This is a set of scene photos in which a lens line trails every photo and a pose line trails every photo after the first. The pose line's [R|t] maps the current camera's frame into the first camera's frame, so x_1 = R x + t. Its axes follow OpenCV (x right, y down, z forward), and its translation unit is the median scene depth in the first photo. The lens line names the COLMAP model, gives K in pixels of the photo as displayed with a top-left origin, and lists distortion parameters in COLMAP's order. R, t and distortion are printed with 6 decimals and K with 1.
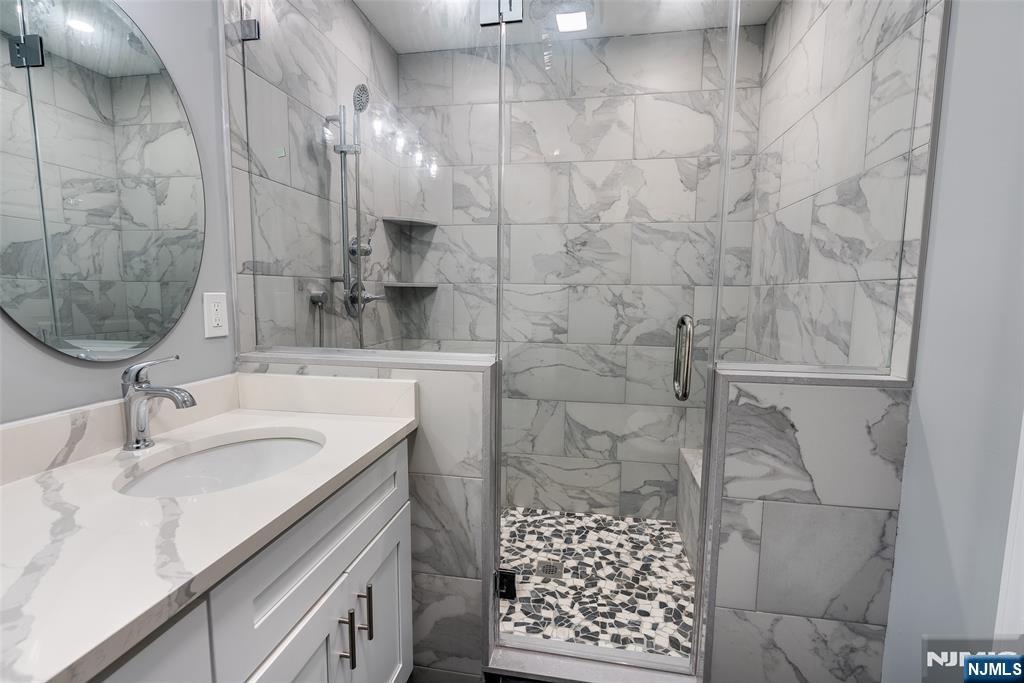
lens RADIAL K [[469.5, 0, 511.4], [0, 469.5, 339.8], [0, 0, 1]] dist [-0.002152, -0.000674]
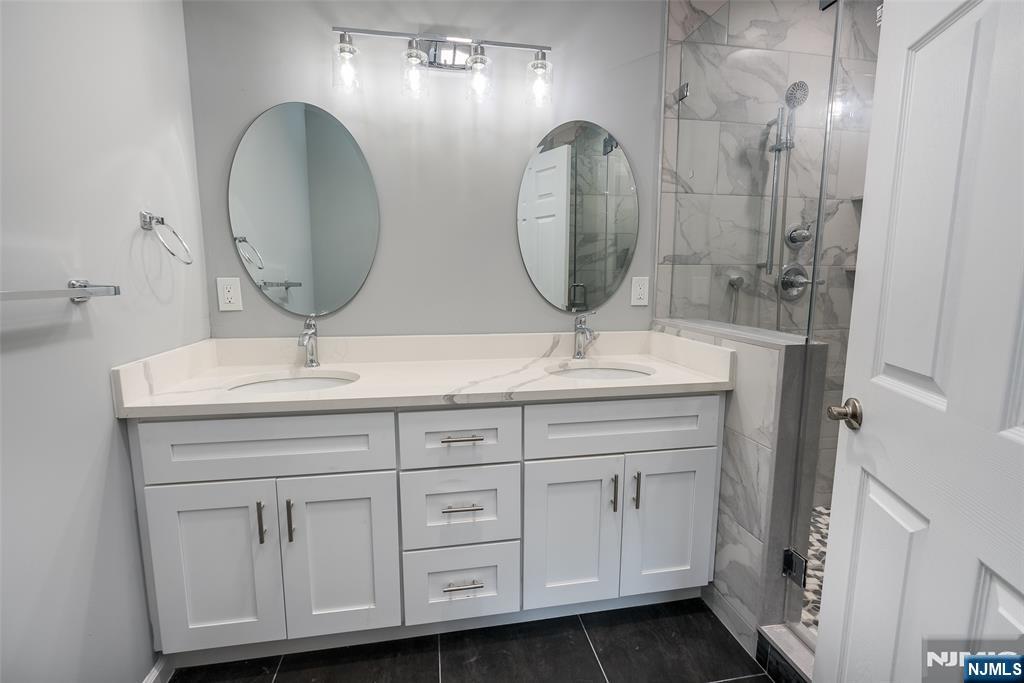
lens RADIAL K [[469.5, 0, 501.3], [0, 469.5, 343.8], [0, 0, 1]] dist [-0.002152, -0.000674]
pose [[0.317353, 0.120913, -0.940567, 0.675090], [-0.094731, 0.990919, 0.095424, 0.013780], [0.943564, 0.058818, 0.325925, 0.058637]]
